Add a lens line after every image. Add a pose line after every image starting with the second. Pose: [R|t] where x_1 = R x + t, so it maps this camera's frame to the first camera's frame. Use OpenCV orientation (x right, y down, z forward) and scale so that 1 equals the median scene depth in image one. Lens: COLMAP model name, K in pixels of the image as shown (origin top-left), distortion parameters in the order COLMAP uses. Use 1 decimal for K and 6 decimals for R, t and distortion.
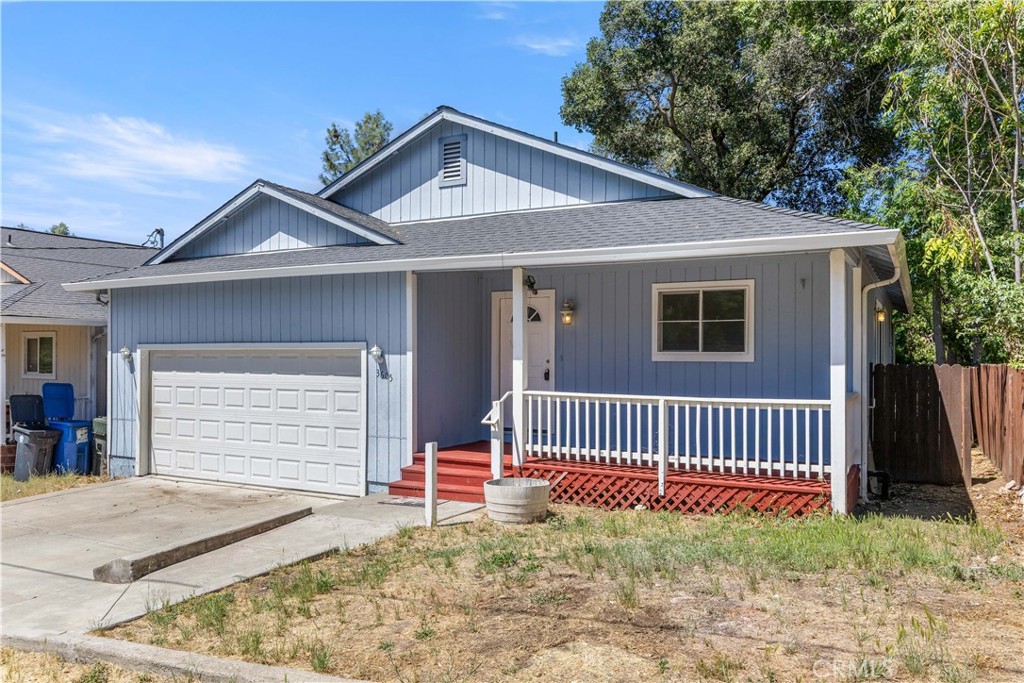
lens RADIAL K [[738.4, 0, 514.7], [0, 738.4, 349.8], [0, 0, 1]] dist [0.005726, 0.000130]
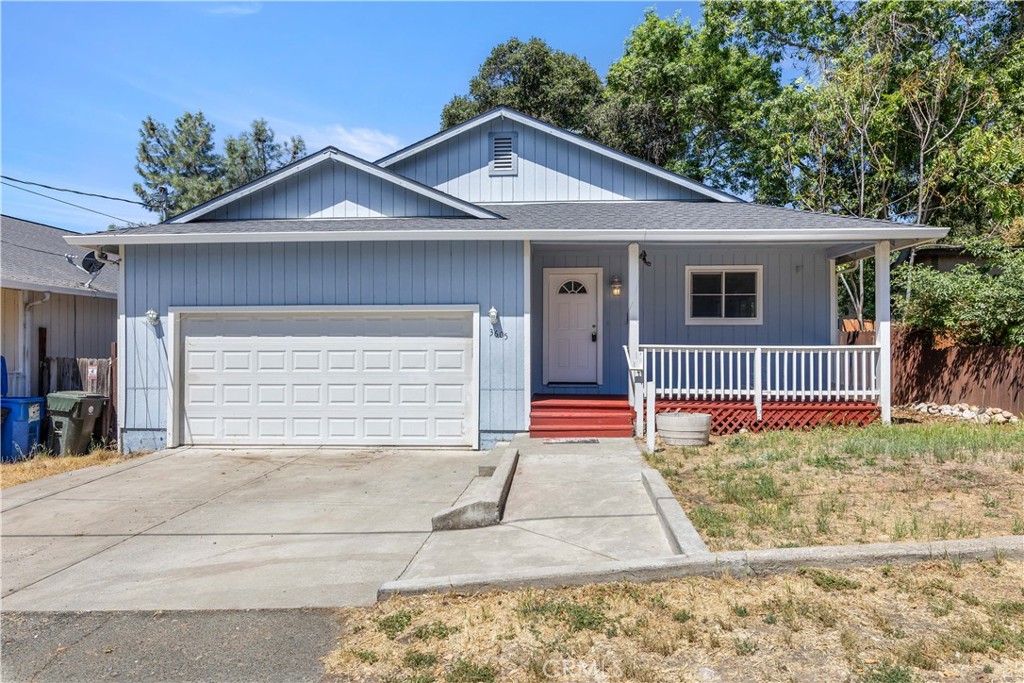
lens RADIAL K [[584.9, 0, 511.9], [0, 584.9, 344.3], [0, 0, 1]] dist [0.003656, 0.001982]
pose [[0.910242, -0.000312, 0.414077, -0.515368], [-0.000018, 1.000000, 0.000795, 0.048120], [-0.414077, -0.000731, 0.910242, 0.182393]]
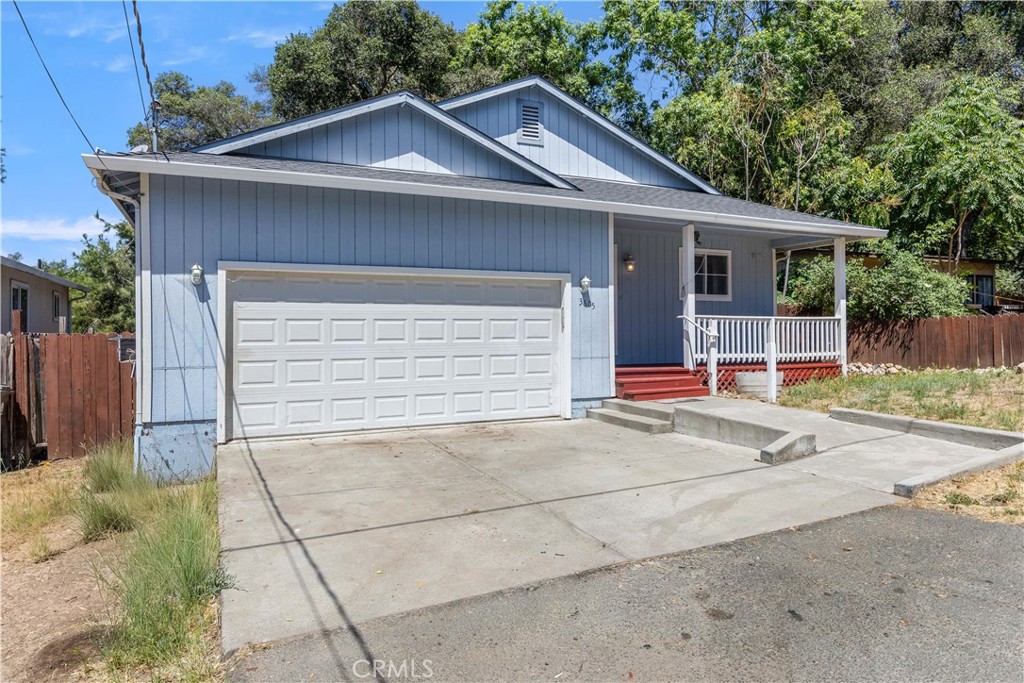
lens RADIAL K [[651.4, 0, 509.2], [0, 651.4, 330.1], [0, 0, 1]] dist [-0.002064, 0.001621]
pose [[0.610726, 0.001611, 0.791840, -1.023705], [0.004039, 0.999979, -0.005149, 0.078251], [-0.791831, 0.006343, 0.610707, 0.475173]]
